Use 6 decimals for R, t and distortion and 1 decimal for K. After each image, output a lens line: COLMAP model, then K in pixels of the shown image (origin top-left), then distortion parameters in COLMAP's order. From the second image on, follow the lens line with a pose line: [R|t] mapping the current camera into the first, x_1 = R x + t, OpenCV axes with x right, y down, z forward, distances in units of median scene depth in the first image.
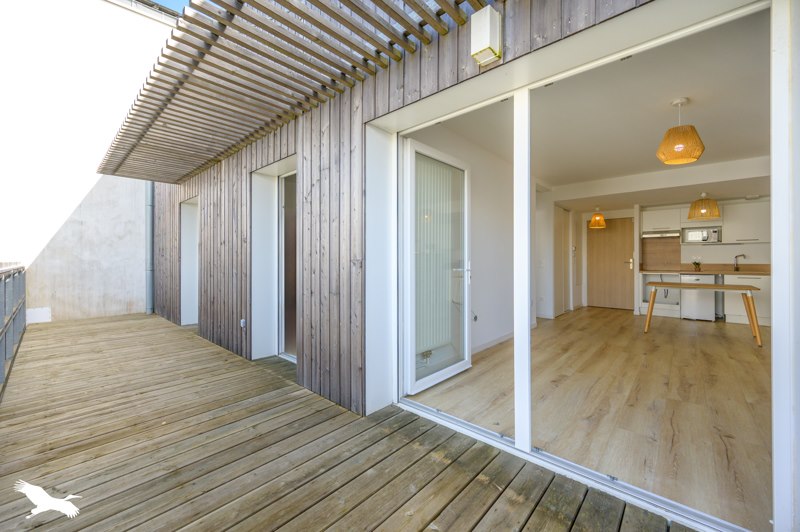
lens RADIAL K [[319.7, 0, 409.3], [0, 319.7, 259.0], [0, 0, 1]] dist [-0.000440, -0.000036]
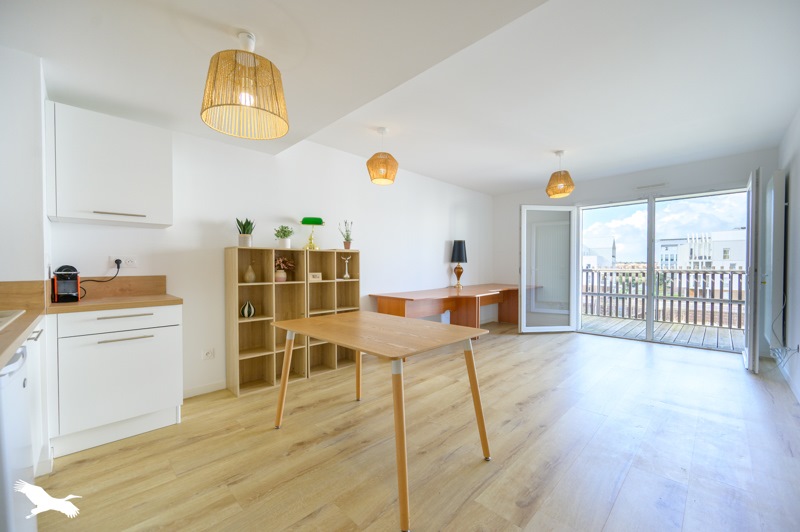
lens RADIAL K [[321.7, 0, 404.5], [0, 321.7, 271.6], [0, 0, 1]] dist [-0.000352, 0.000002]
pose [[-0.998370, 0.004870, 0.056865, 0.678565], [0.005704, 0.999878, 0.014518, 0.003566], [-0.056787, 0.014819, -0.998276, 1.150886]]
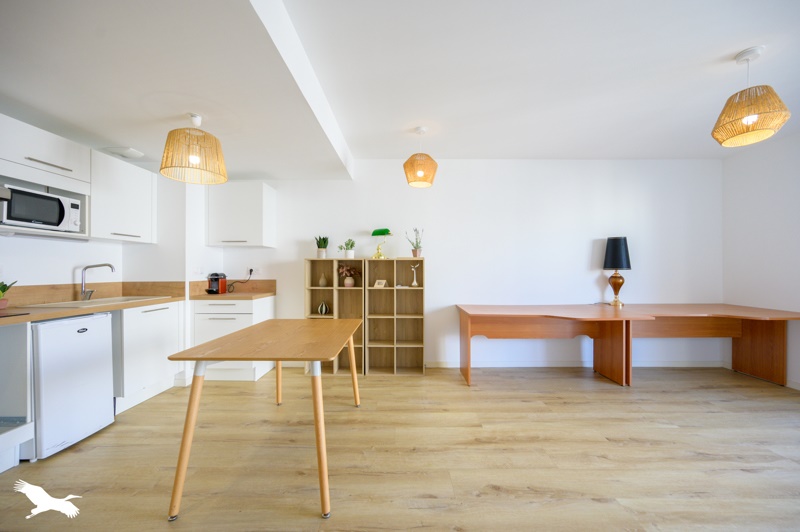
lens RADIAL K [[314.6, 0, 400.8], [0, 314.6, 270.3], [0, 0, 1]] dist [-0.000255, -0.000080]
pose [[-0.657469, 0.003503, 0.753473, 0.387579], [-0.001231, 0.999983, -0.005724, -0.002200], [-0.753481, -0.004691, -0.657453, 0.955509]]
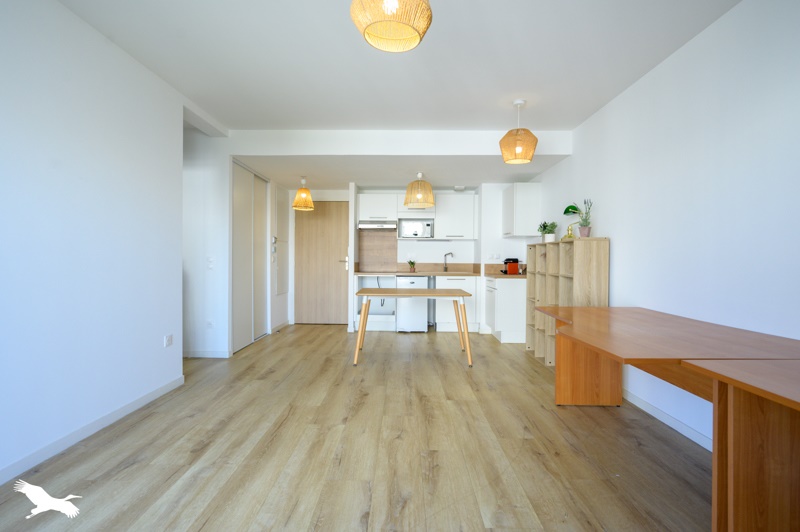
lens RADIAL K [[390.8, 0, 400.0], [0, 390.8, 266.0], [0, 0, 1]] dist [0.000047, -0.000016]
pose [[0.760648, -0.003810, 0.649154, 0.231613], [-0.010936, 0.999766, 0.018682, 0.004054], [-0.649073, -0.021309, 0.760428, 0.263924]]
